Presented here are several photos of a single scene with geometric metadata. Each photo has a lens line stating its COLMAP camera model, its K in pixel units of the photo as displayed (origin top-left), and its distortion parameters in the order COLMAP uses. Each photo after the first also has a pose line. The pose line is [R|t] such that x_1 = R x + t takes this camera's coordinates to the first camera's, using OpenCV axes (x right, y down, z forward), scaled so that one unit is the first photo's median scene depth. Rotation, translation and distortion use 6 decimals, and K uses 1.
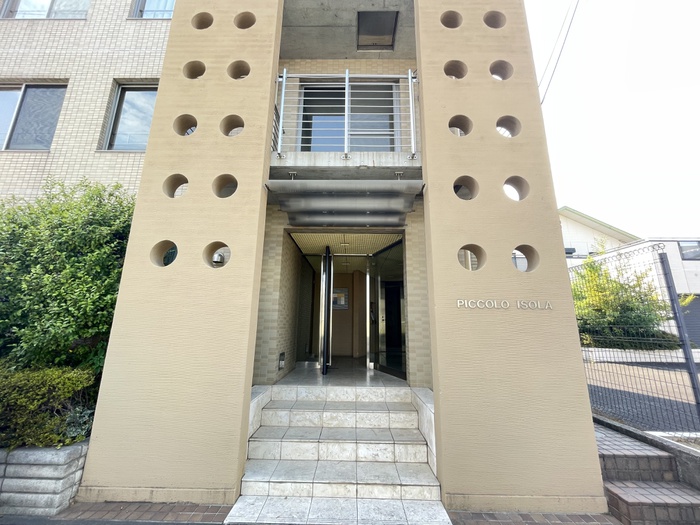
lens RADIAL K [[283.1, 0, 348.8], [0, 283.1, 260.1], [0, 0, 1]] dist [-0.001307, 0.000309]
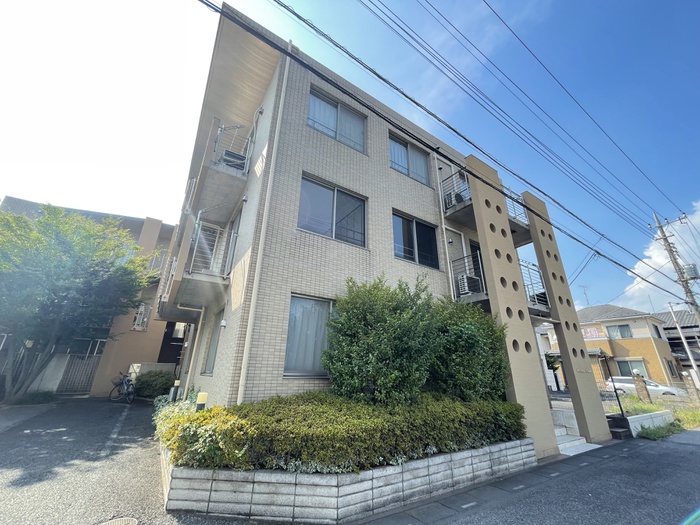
lens RADIAL K [[283.1, 0, 348.8], [0, 283.1, 260.1], [0, 0, 1]] dist [-0.001307, 0.000309]
pose [[0.824046, 0.213206, 0.524872, -3.015328], [-0.128304, 0.972644, -0.193655, -0.076489], [-0.551802, 0.092237, 0.828859, -0.183465]]
